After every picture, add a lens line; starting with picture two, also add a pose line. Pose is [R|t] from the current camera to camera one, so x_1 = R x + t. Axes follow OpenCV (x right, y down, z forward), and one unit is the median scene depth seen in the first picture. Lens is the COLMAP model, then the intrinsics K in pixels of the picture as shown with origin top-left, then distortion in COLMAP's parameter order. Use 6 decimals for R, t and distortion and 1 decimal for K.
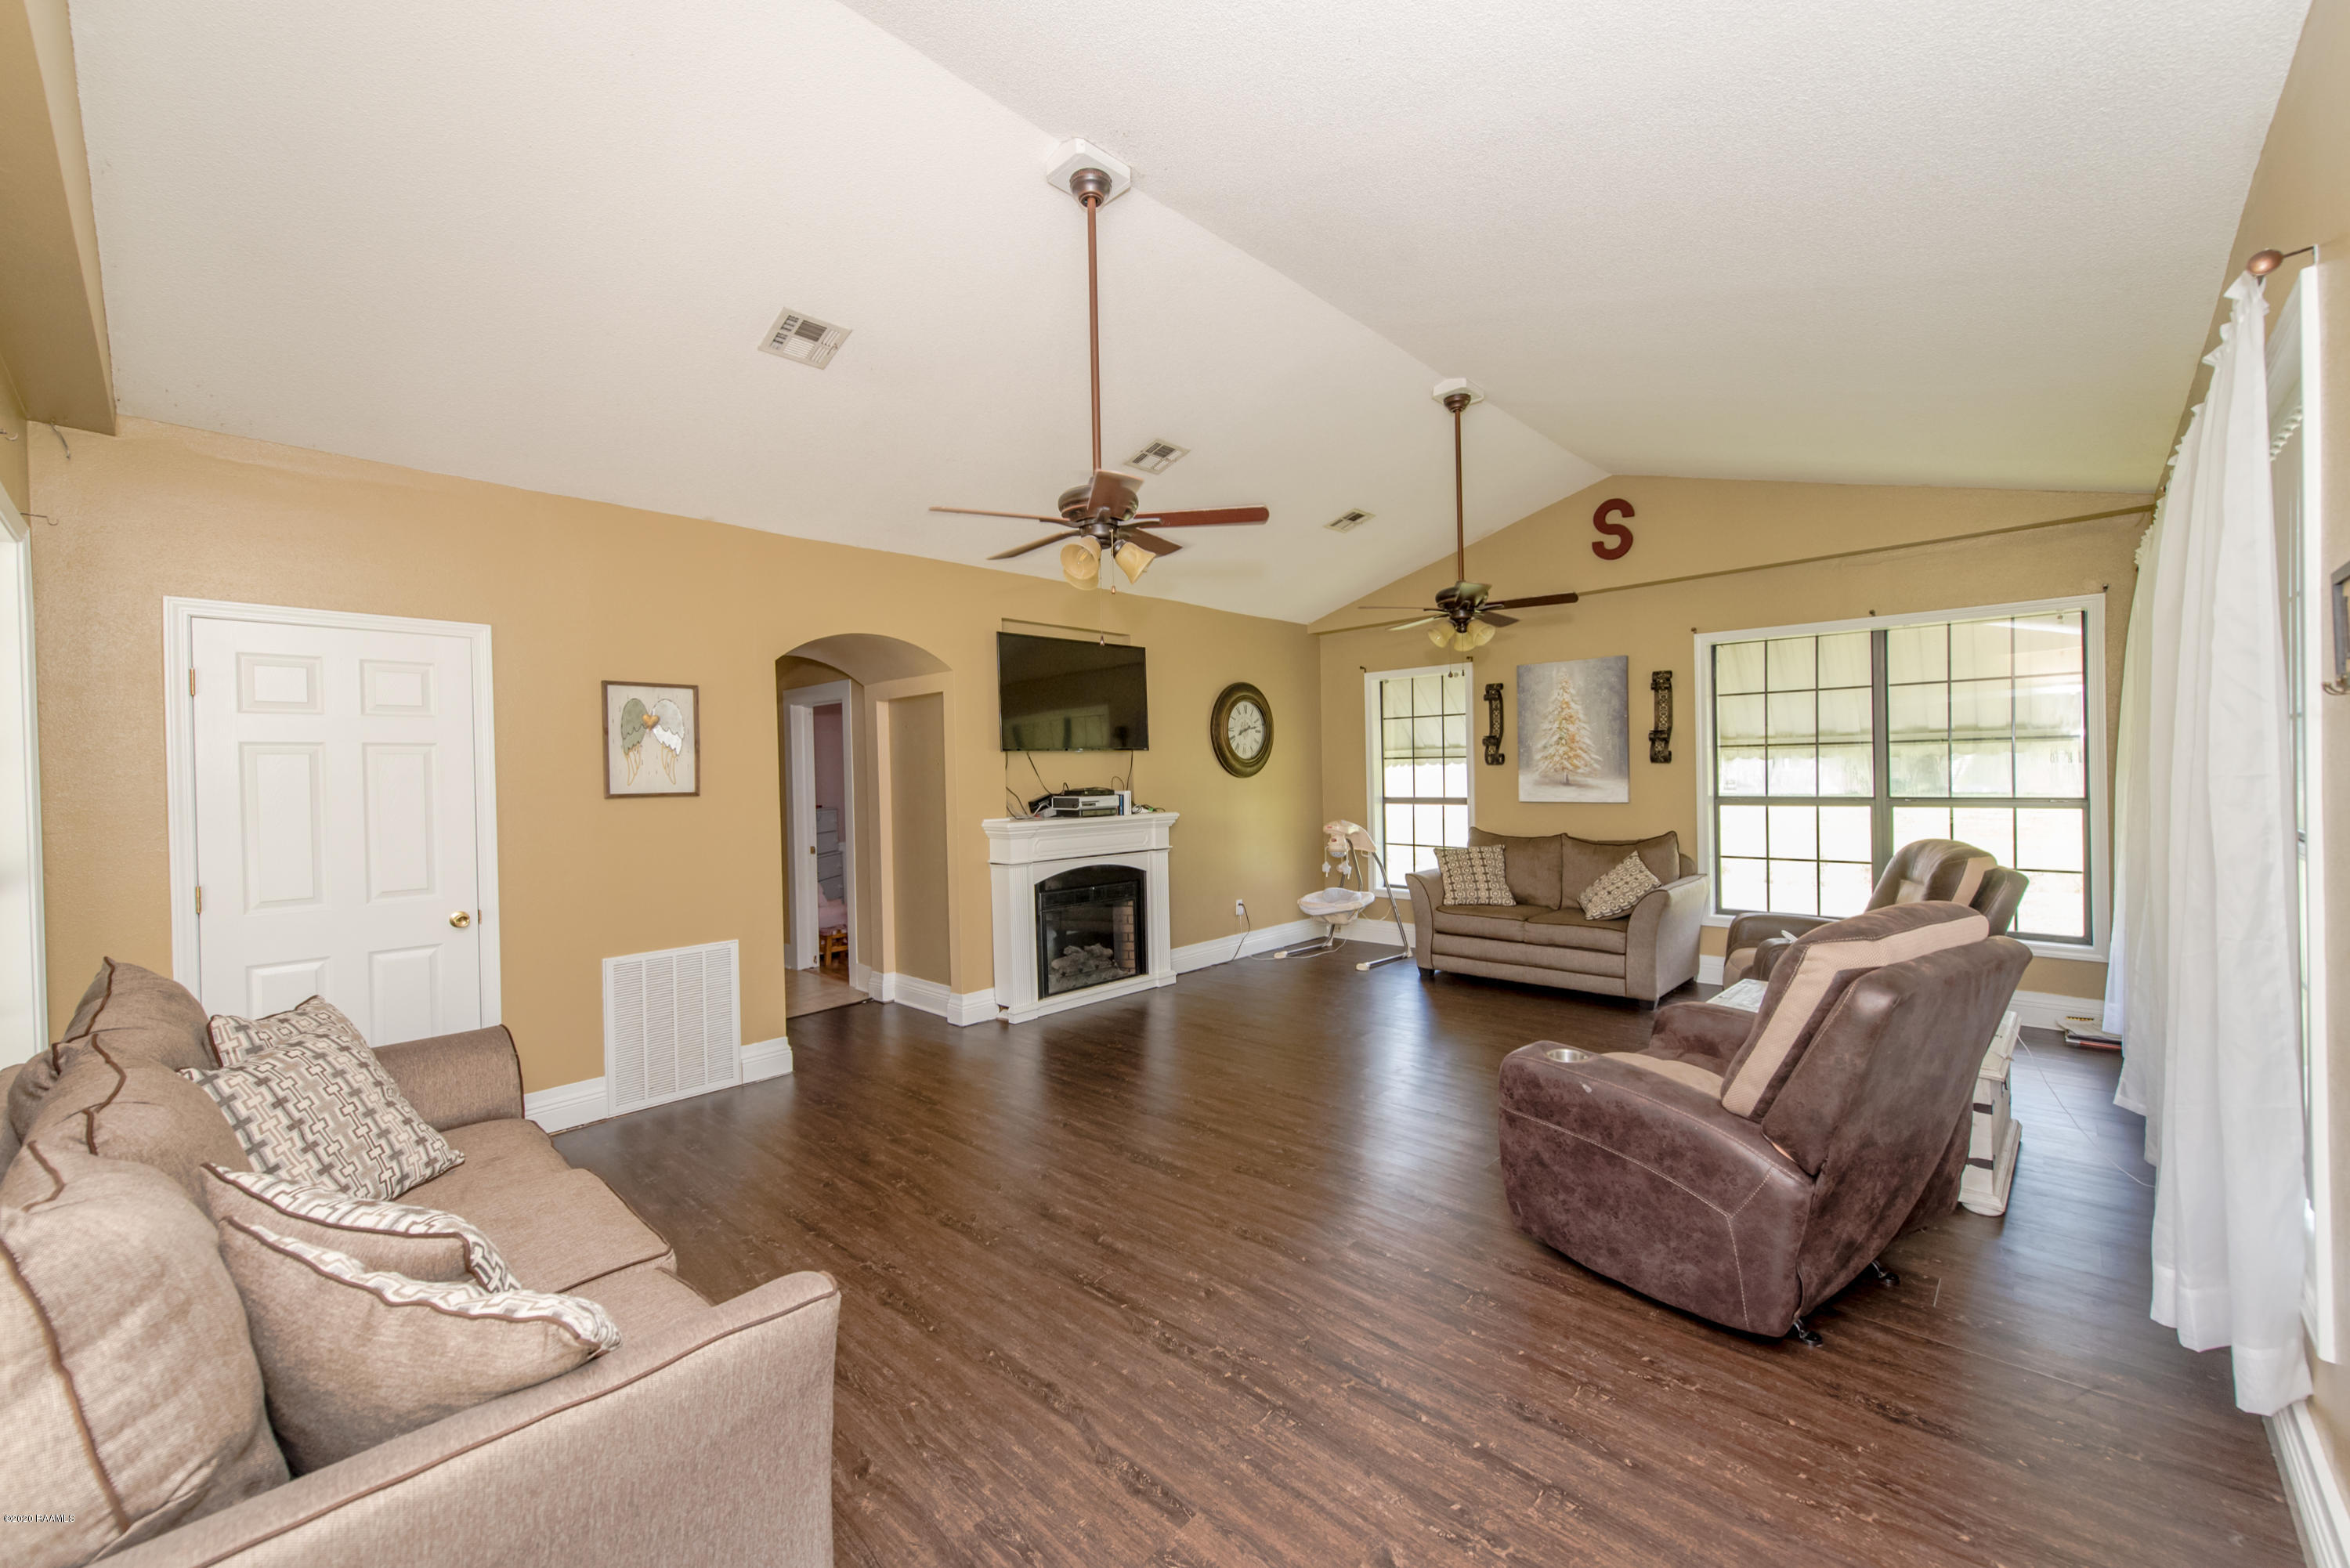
lens RADIAL K [[919.7, 0, 1174.2], [0, 919.7, 780.3], [0, 0, 1]] dist [0.004125, 0.000022]
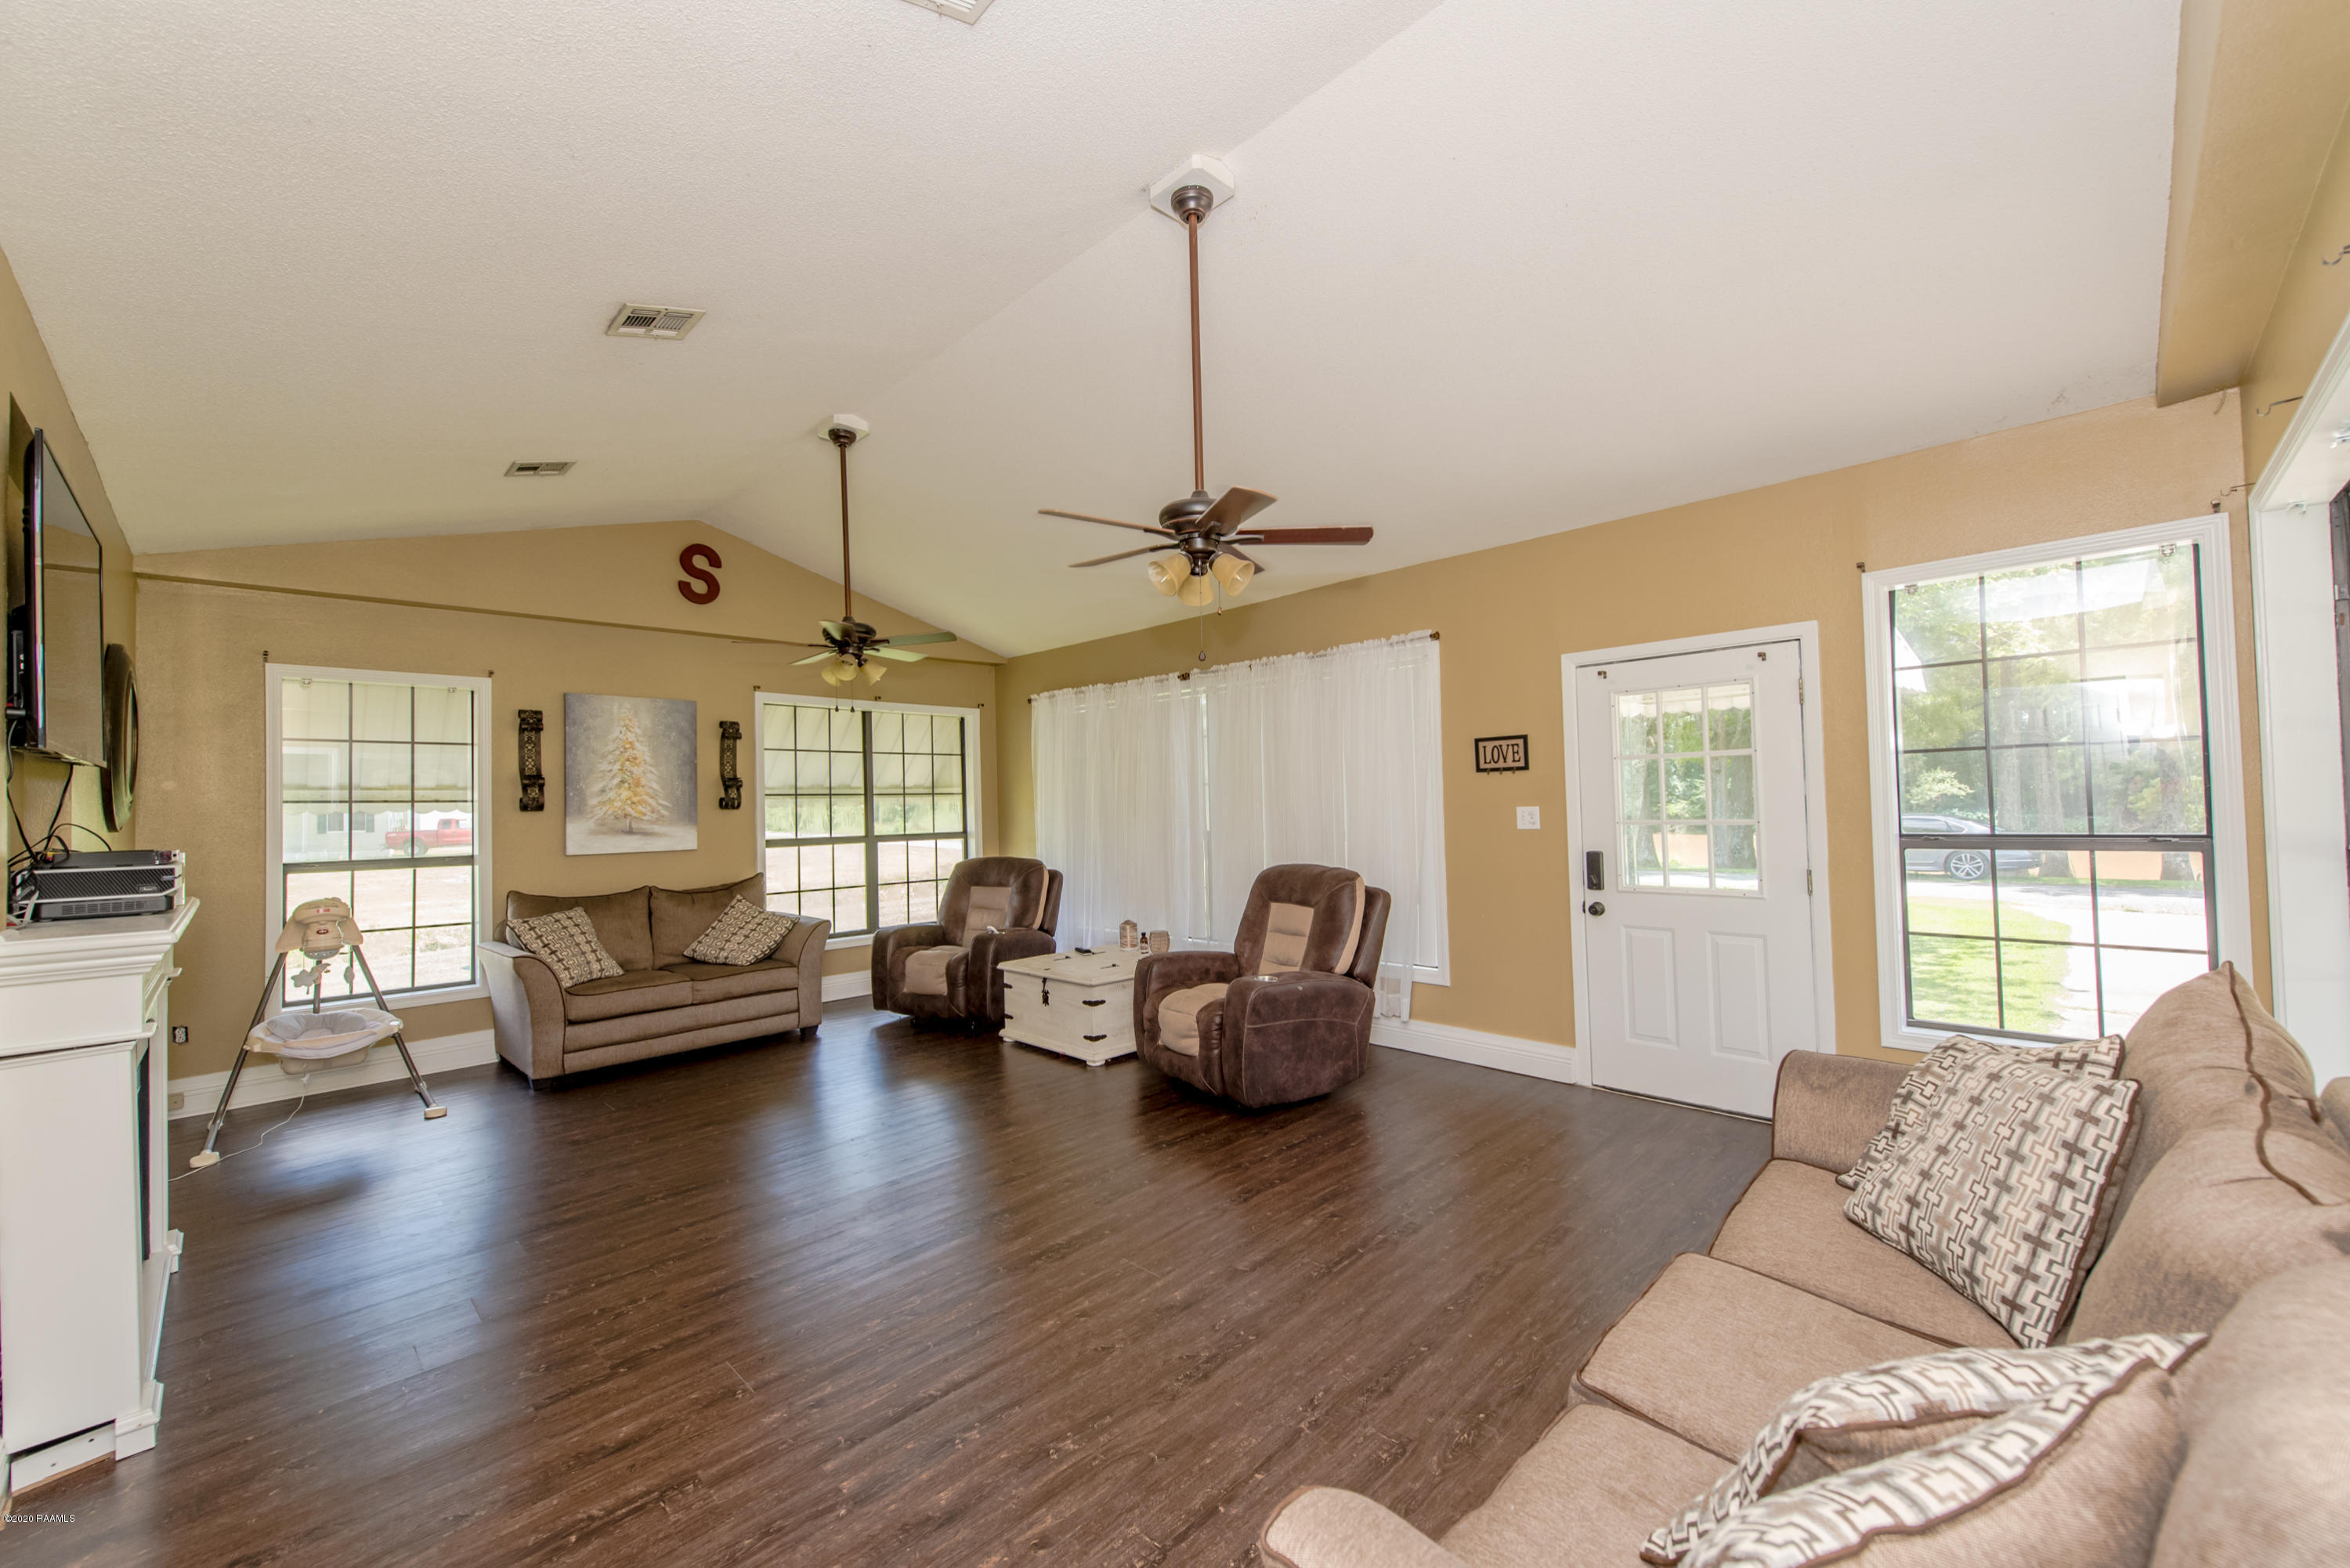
lens RADIAL K [[919.7, 0, 1171.5], [0, 919.7, 781.3], [0, 0, 1]] dist [0.004125, 0.000022]
pose [[0.019579, 0.044353, 0.998824, -0.496742], [0.029095, 0.998567, -0.044912, 0.010443], [-0.999385, 0.029940, 0.018260, 0.479199]]
